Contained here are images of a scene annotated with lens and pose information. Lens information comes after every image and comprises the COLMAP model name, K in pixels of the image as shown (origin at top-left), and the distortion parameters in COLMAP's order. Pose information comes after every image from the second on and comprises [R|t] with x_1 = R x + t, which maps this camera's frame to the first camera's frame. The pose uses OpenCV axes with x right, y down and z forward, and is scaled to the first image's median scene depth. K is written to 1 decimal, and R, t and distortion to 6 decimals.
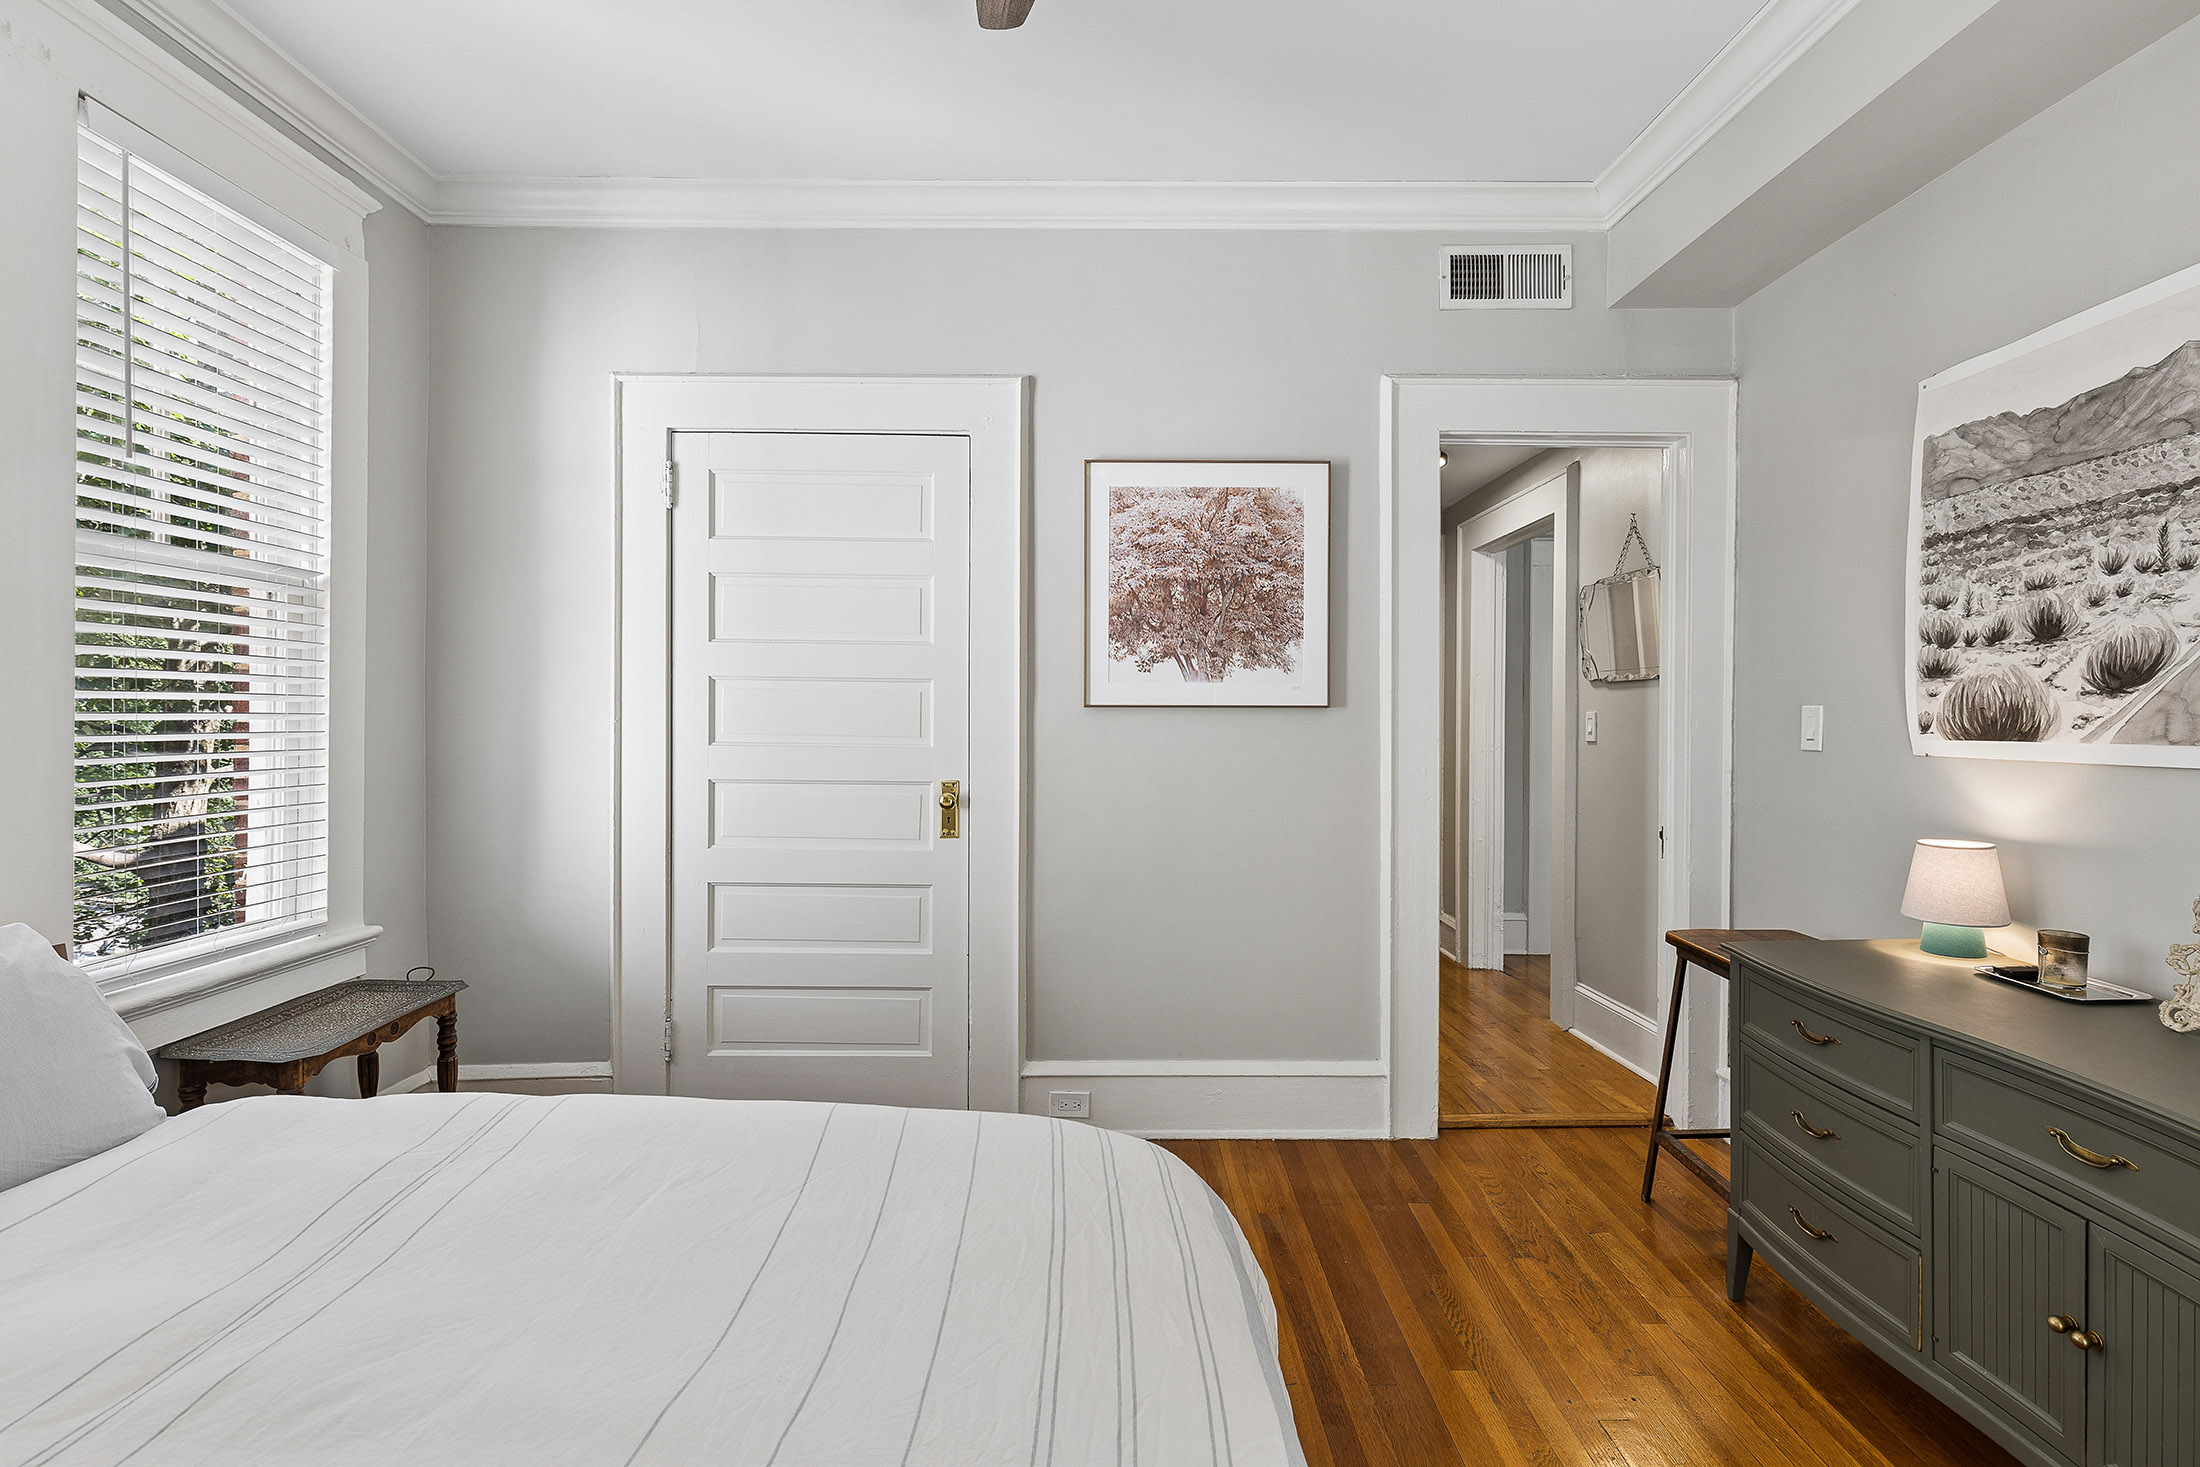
lens RADIAL K [[1034.5, 0, 1107.2], [0, 1034.5, 725.1], [0, 0, 1]] dist [-0.002015, 0.000247]
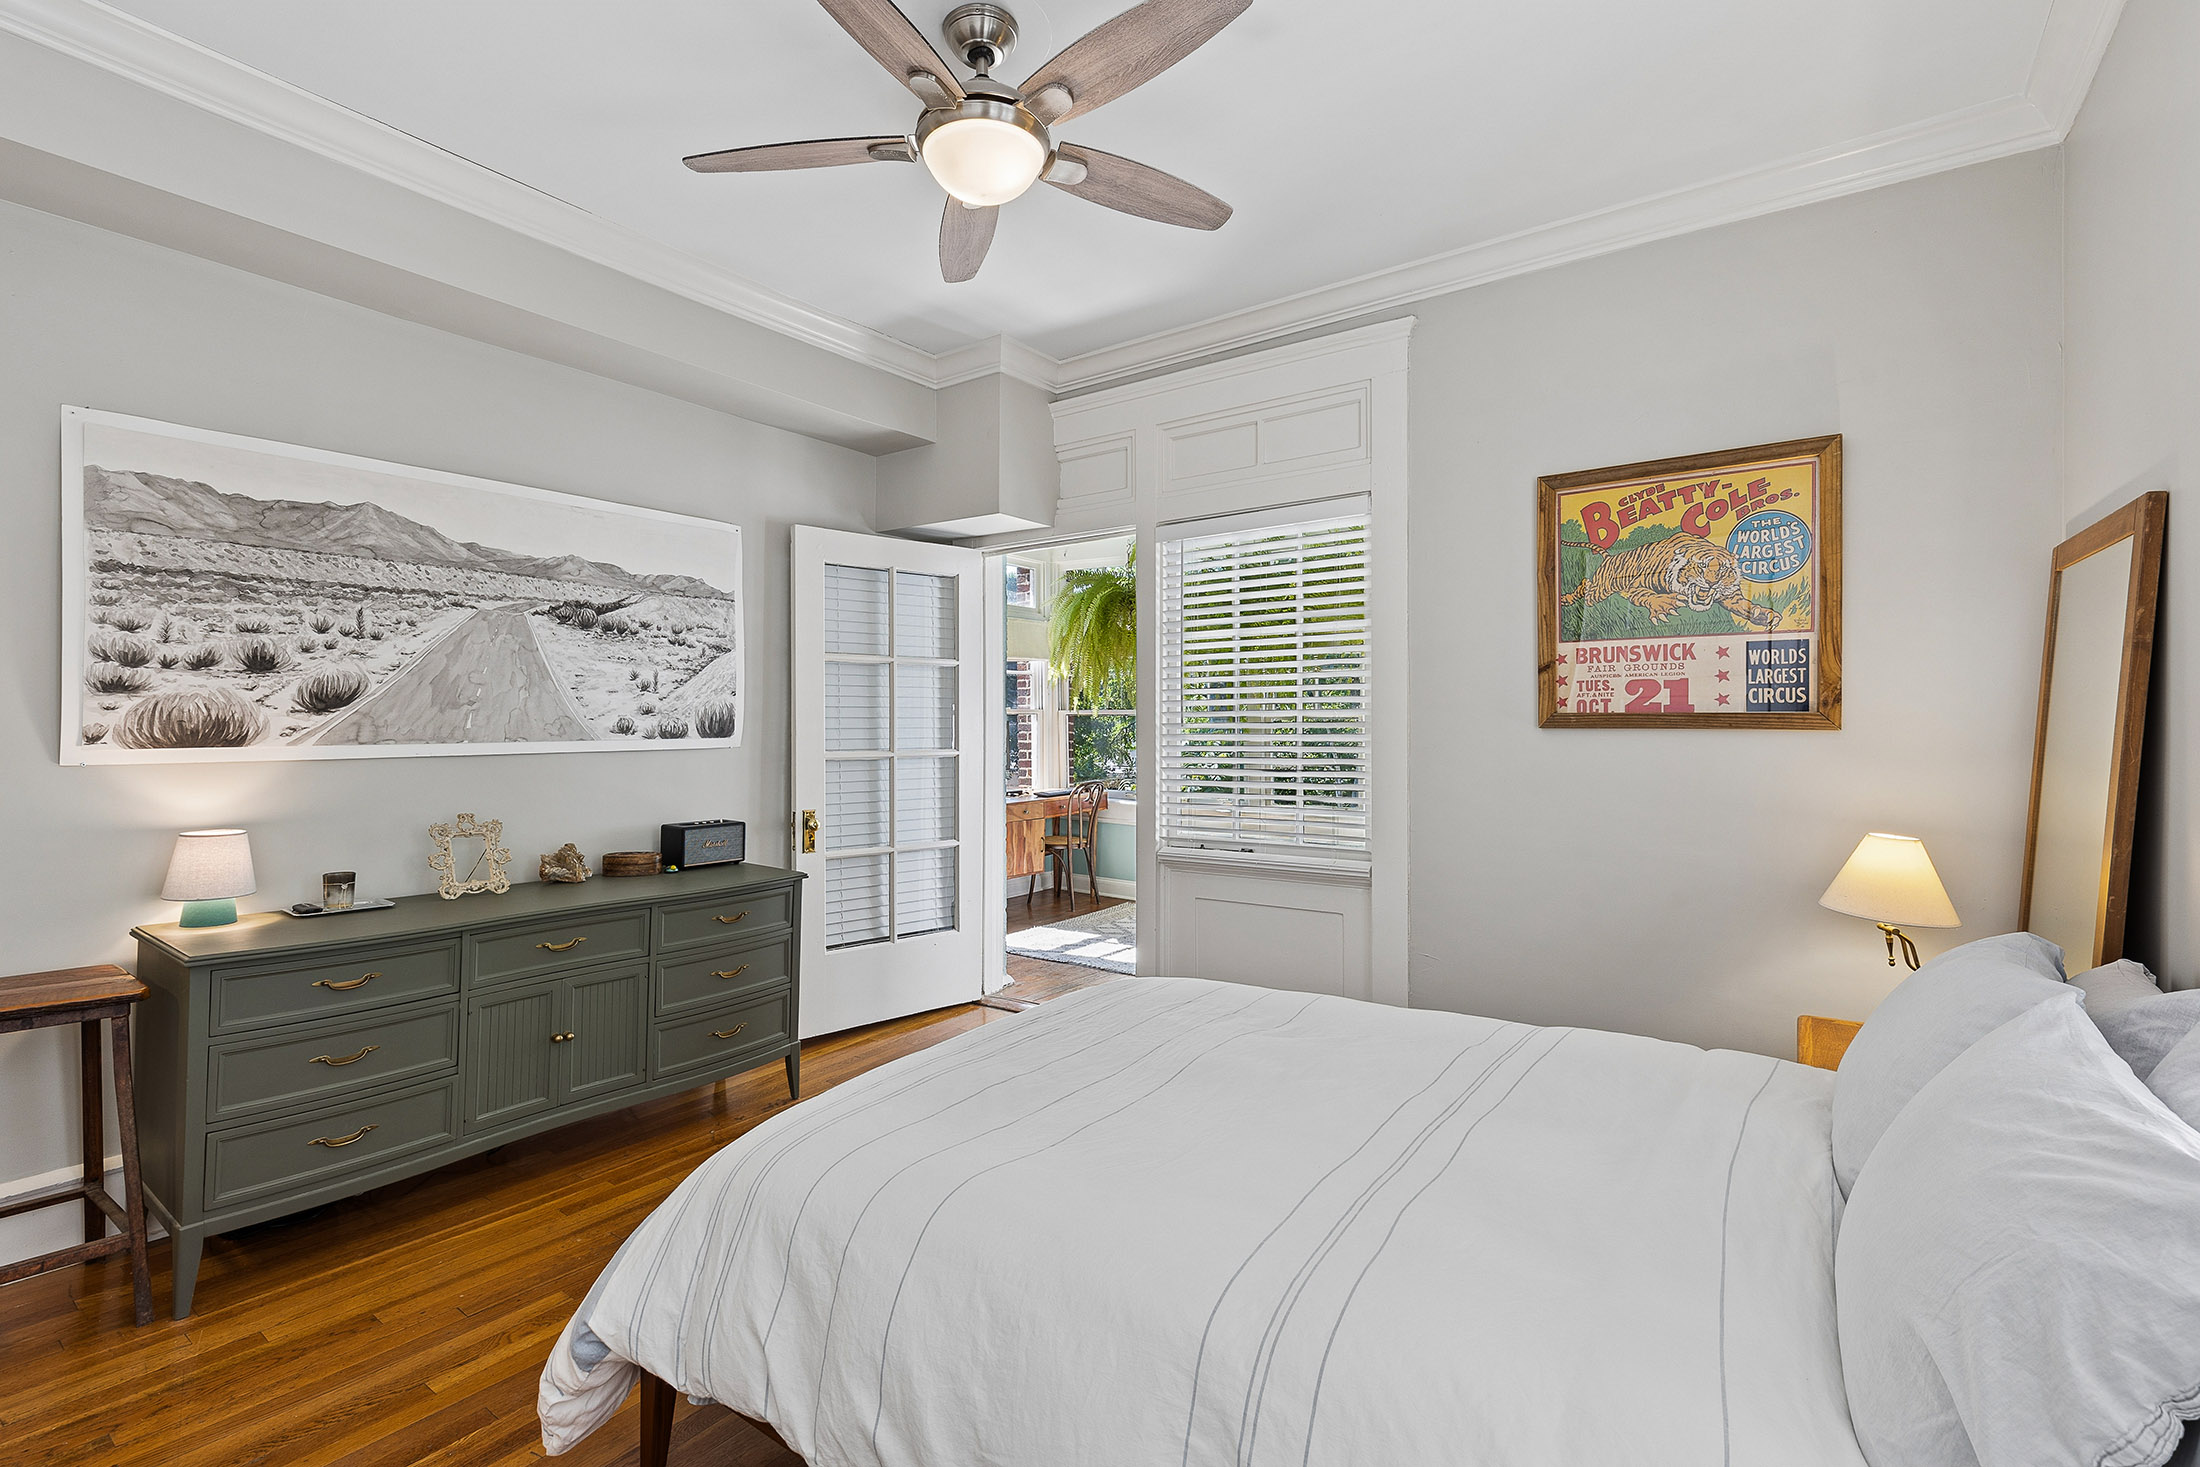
lens RADIAL K [[973.8, 0, 1105.9], [0, 973.8, 723.0], [0, 0, 1]] dist [0.001659, -0.000475]
pose [[-0.805852, -0.003230, 0.592108, -0.661730], [0.002539, 0.999957, 0.008910, -0.020639], [-0.592112, 0.008684, -0.805809, 1.226903]]
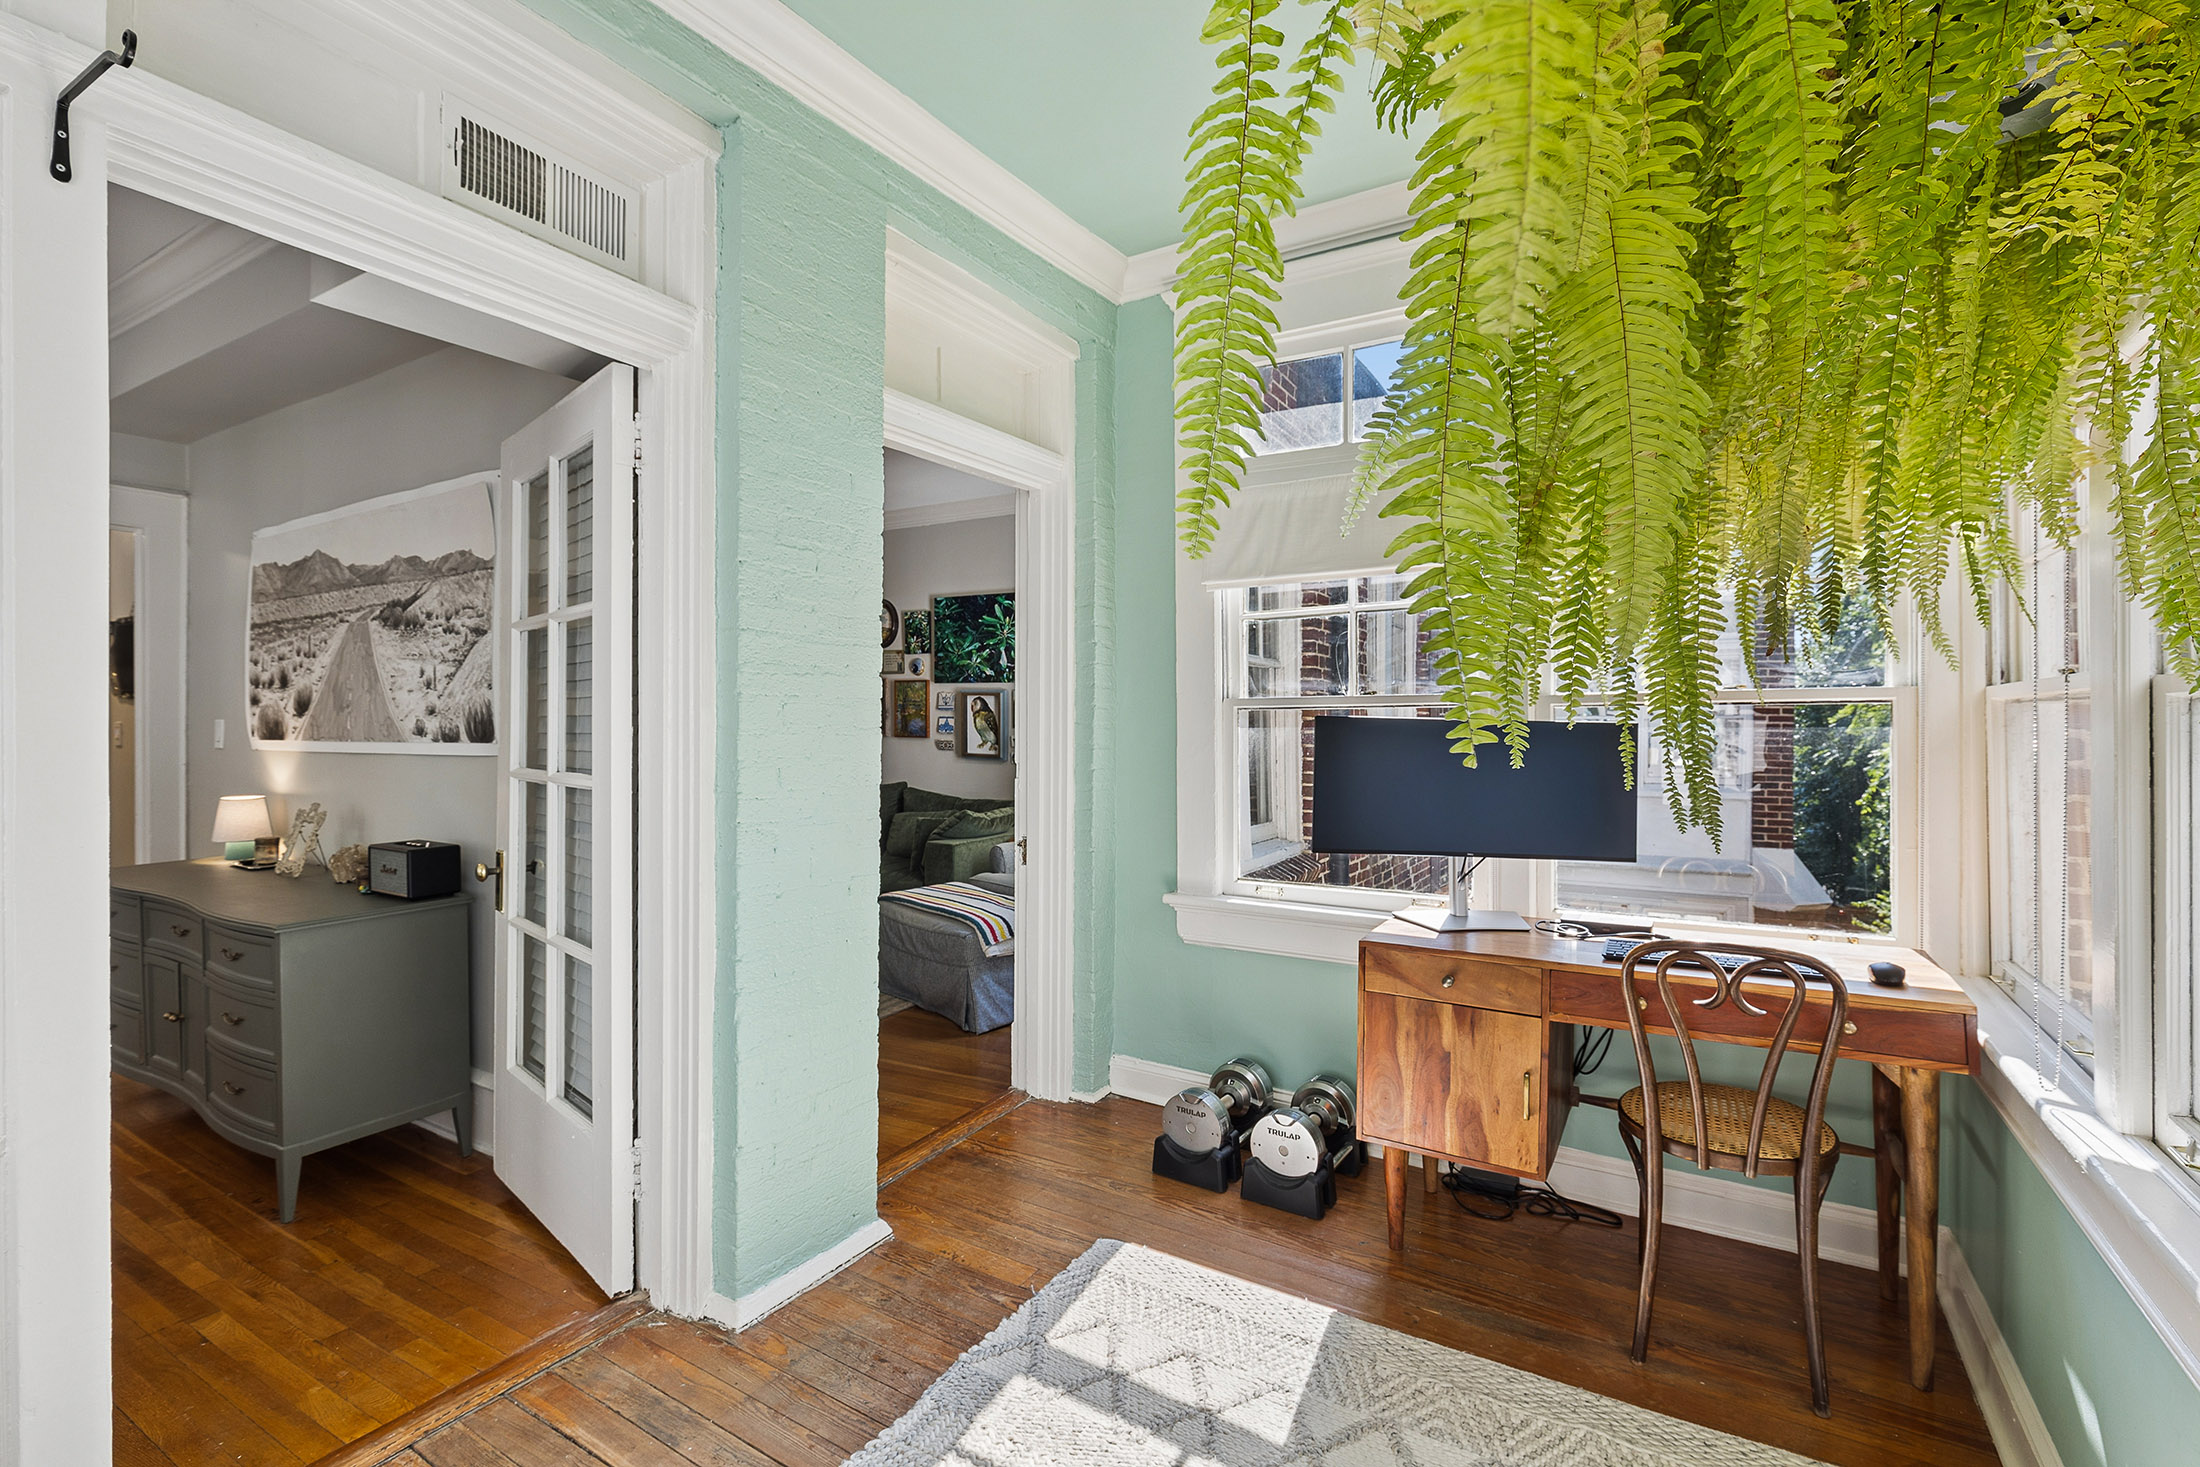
lens RADIAL K [[982.8, 0, 1100.3], [0, 982.8, 722.8], [0, 0, 1]] dist [0.004047, -0.000779]
pose [[0.527976, -0.000274, 0.849259, 0.143711], [0.006952, 0.999968, -0.003999, 0.001394], [-0.849231, 0.008016, 0.527961, -1.109080]]
